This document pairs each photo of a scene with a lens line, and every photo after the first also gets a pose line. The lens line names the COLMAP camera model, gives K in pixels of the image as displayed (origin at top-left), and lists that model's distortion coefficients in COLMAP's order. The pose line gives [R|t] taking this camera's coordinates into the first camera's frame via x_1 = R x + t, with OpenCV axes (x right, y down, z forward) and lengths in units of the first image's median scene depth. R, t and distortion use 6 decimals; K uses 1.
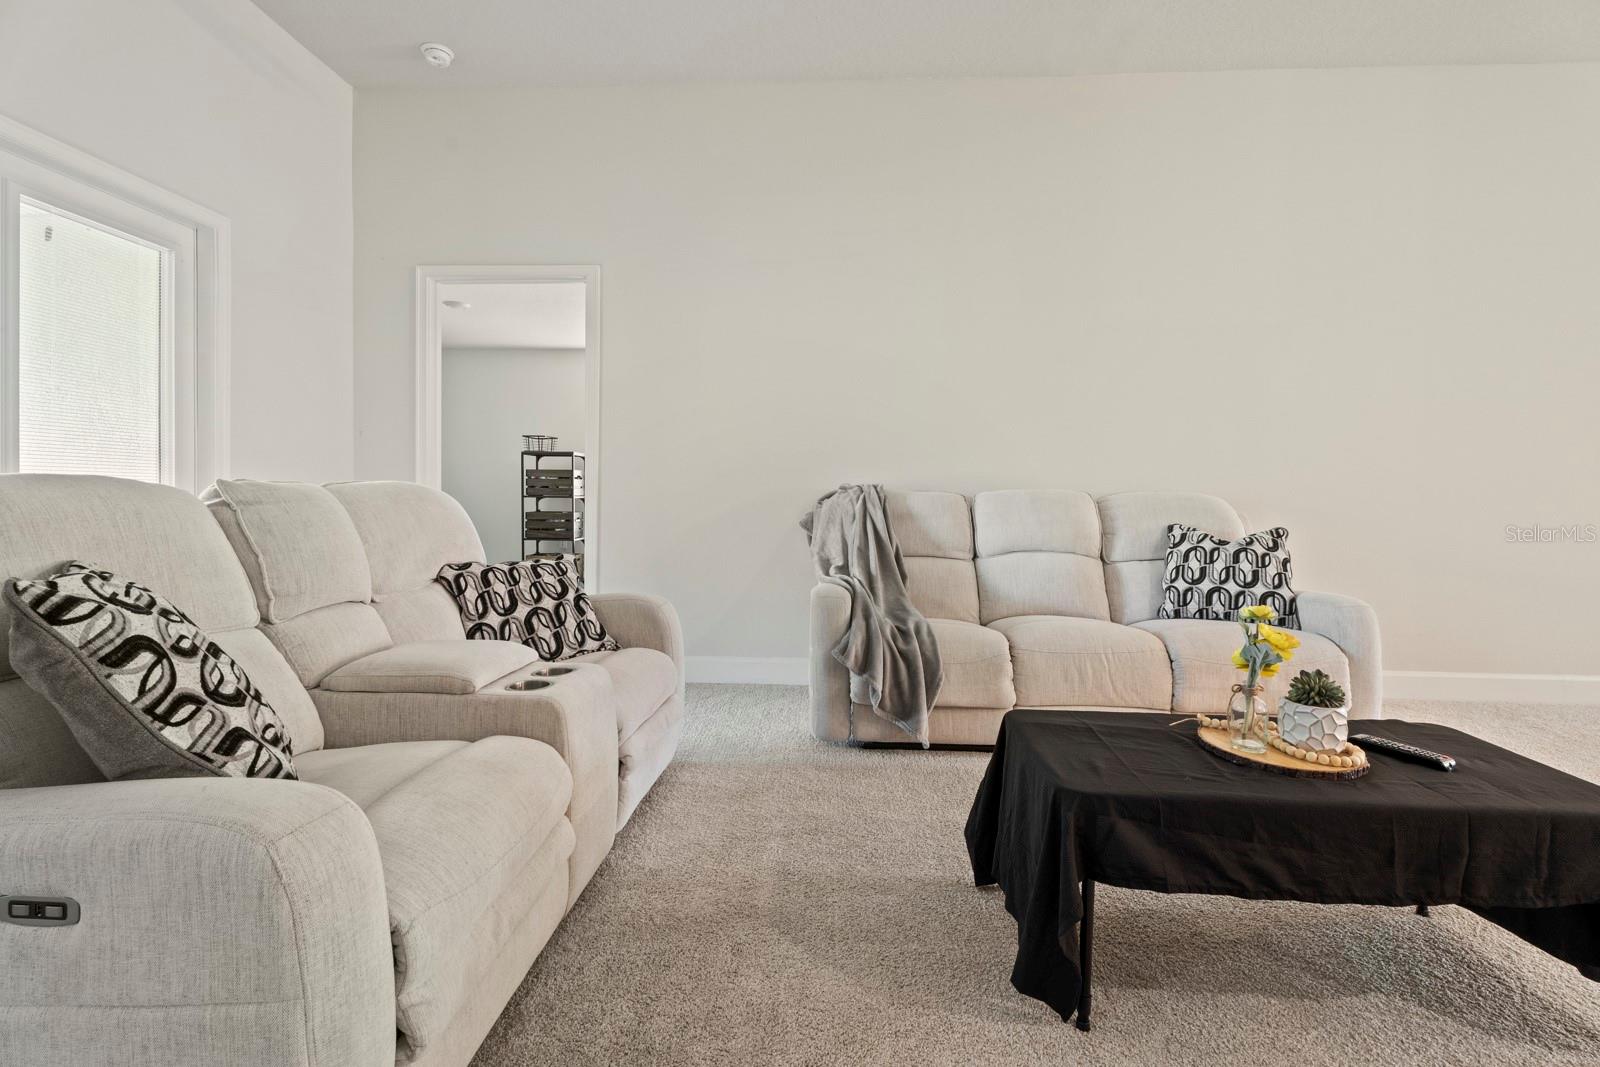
lens RADIAL K [[725.8, 0, 799.8], [0, 725.8, 505.4], [0, 0, 1]] dist [0.001843, 0.000361]
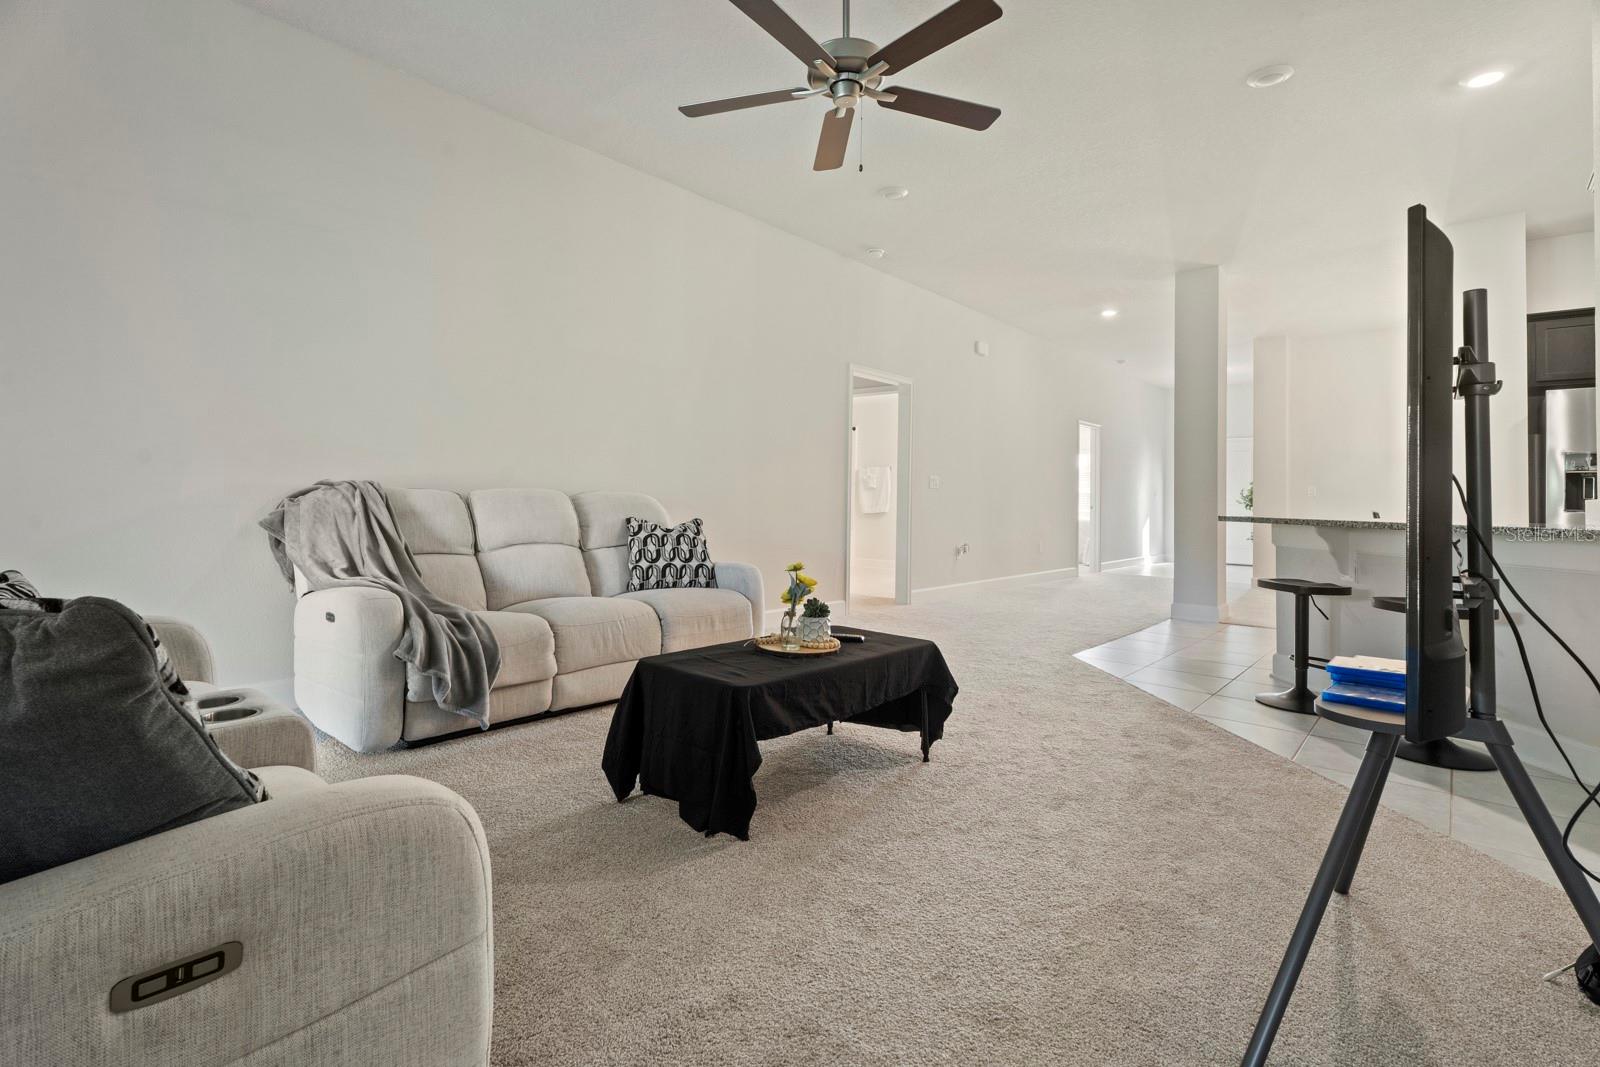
lens RADIAL K [[733.7, 0, 791.2], [0, 733.7, 482.6], [0, 0, 1]] dist [0.001545, 0.001064]
pose [[0.626803, 0.021905, 0.778870, -0.378402], [-0.001265, 0.999632, -0.027095, -0.000867], [-0.779177, 0.015998, 0.626600, -0.034208]]
